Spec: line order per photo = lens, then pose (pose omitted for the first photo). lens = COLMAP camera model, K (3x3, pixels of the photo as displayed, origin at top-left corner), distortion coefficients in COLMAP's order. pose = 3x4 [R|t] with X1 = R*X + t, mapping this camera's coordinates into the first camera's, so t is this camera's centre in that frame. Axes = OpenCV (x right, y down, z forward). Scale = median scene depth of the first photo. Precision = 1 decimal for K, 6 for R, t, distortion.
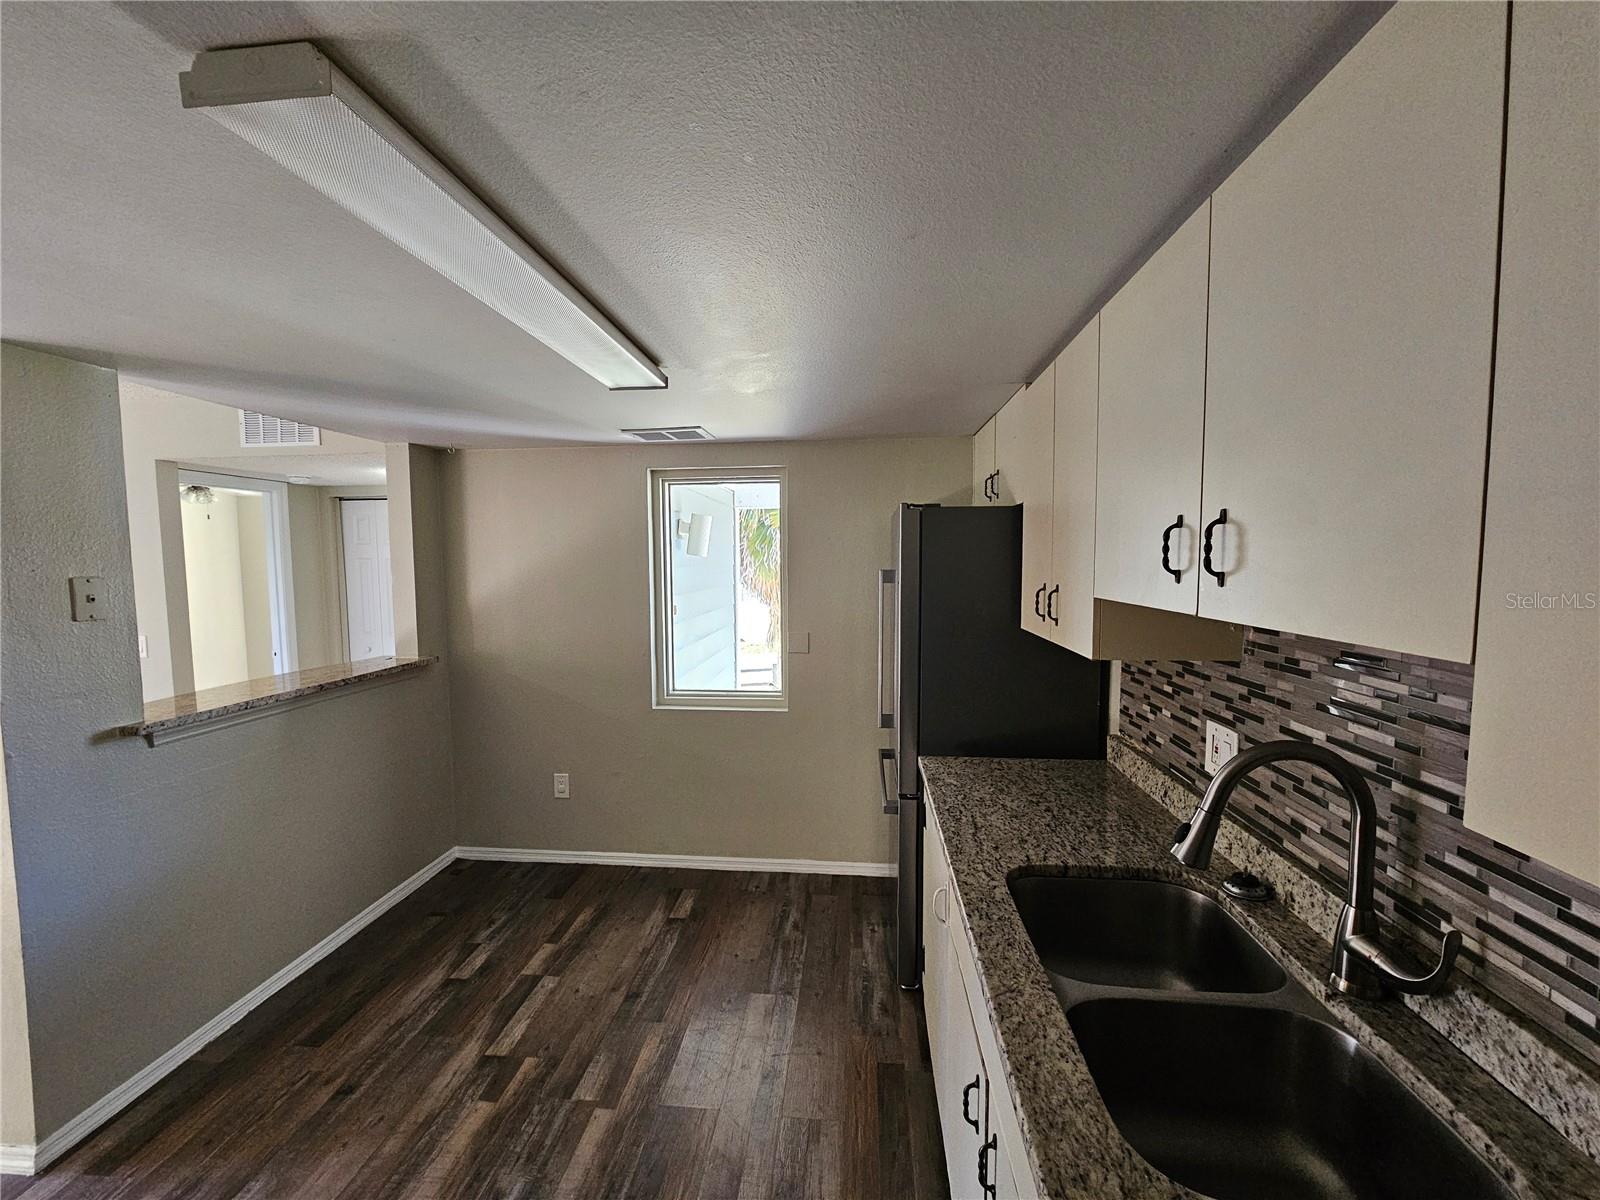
lens RADIAL K [[658.4, 0, 796.3], [0, 658.4, 608.3], [0, 0, 1]] dist [-0.000192, -0.000271]
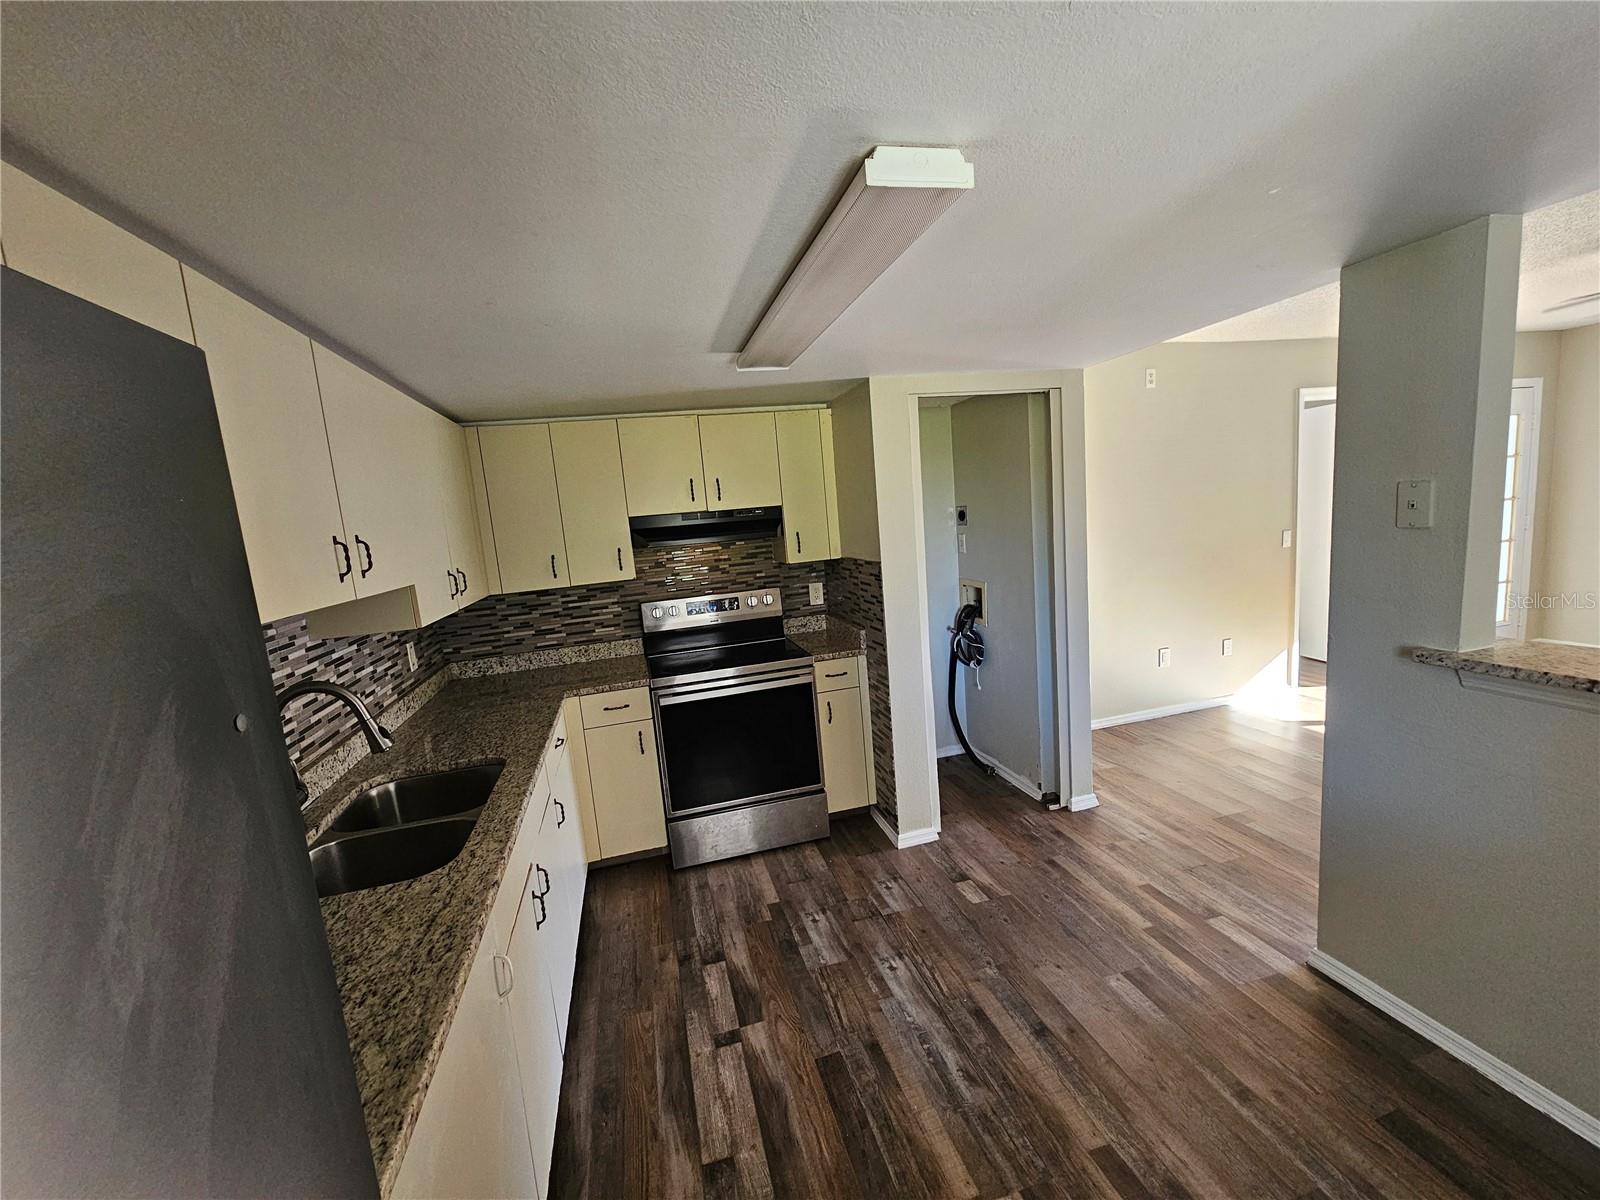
lens RADIAL K [[658.4, 0, 796.3], [0, 658.4, 608.3], [0, 0, 1]] dist [-0.000192, -0.000271]
pose [[-0.935304, 0.138377, -0.325665, 0.057248], [0.068816, 0.973924, 0.216186, -0.107190], [0.347088, 0.179789, -0.920438, 1.271315]]
